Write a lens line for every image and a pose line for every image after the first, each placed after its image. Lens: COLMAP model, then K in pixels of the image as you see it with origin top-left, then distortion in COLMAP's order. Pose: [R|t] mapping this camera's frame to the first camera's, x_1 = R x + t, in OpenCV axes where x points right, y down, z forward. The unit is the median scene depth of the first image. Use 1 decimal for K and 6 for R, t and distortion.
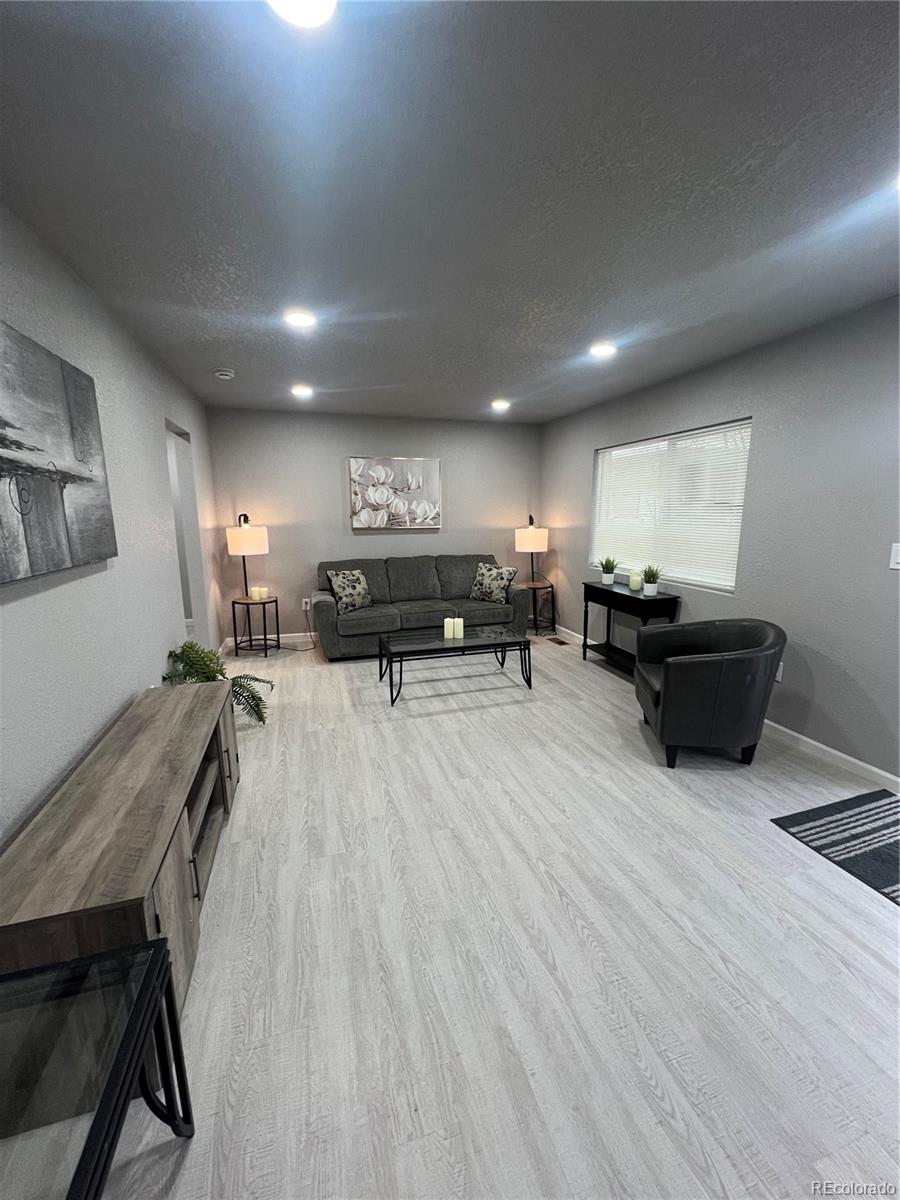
lens RADIAL K [[479.2, 0, 451.9], [0, 479.2, 598.1], [0, 0, 1]] dist [-0.000449, 0.001216]
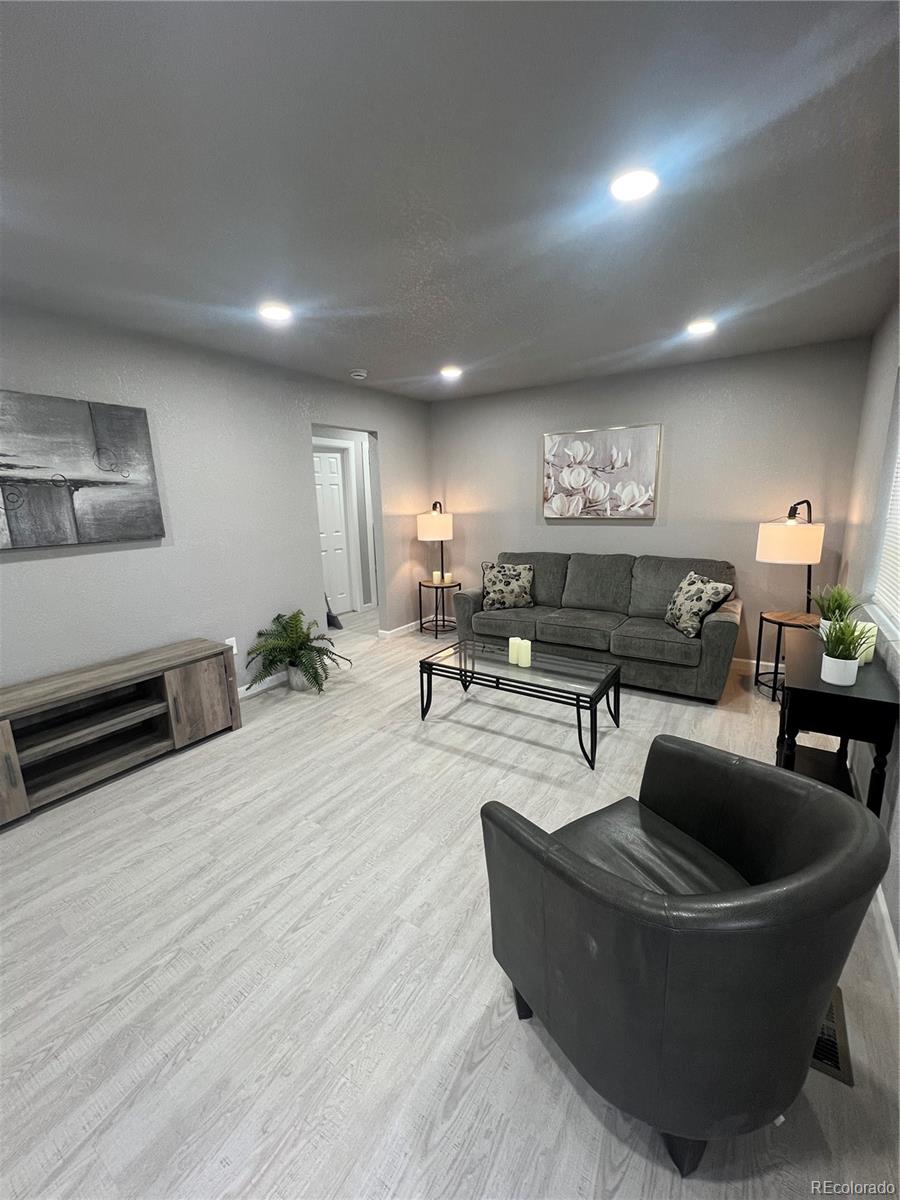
lens RADIAL K [[479.2, 0, 451.0], [0, 479.2, 597.9], [0, 0, 1]] dist [-0.000449, 0.001216]
pose [[0.636914, 0.149331, -0.756333, 0.504044], [-0.122033, 0.988220, 0.092350, -0.080481], [0.761215, 0.033479, 0.647635, 0.418069]]
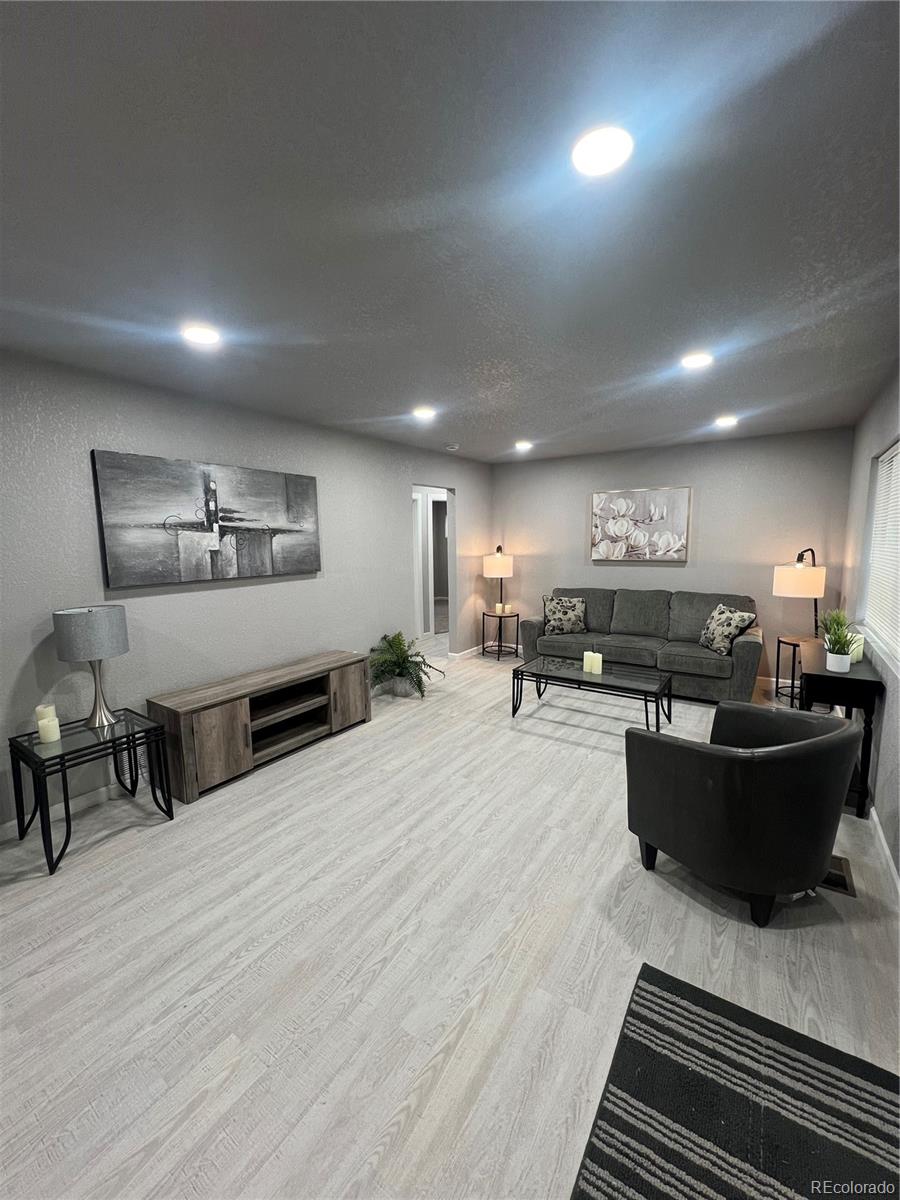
lens RADIAL K [[479.2, 0, 451.3], [0, 479.2, 597.8], [0, 0, 1]] dist [-0.000449, 0.001216]
pose [[0.628300, 0.093657, -0.772313, 0.575750], [-0.133879, 0.990934, 0.011253, -0.042153], [0.766365, 0.096326, 0.635143, 0.134937]]
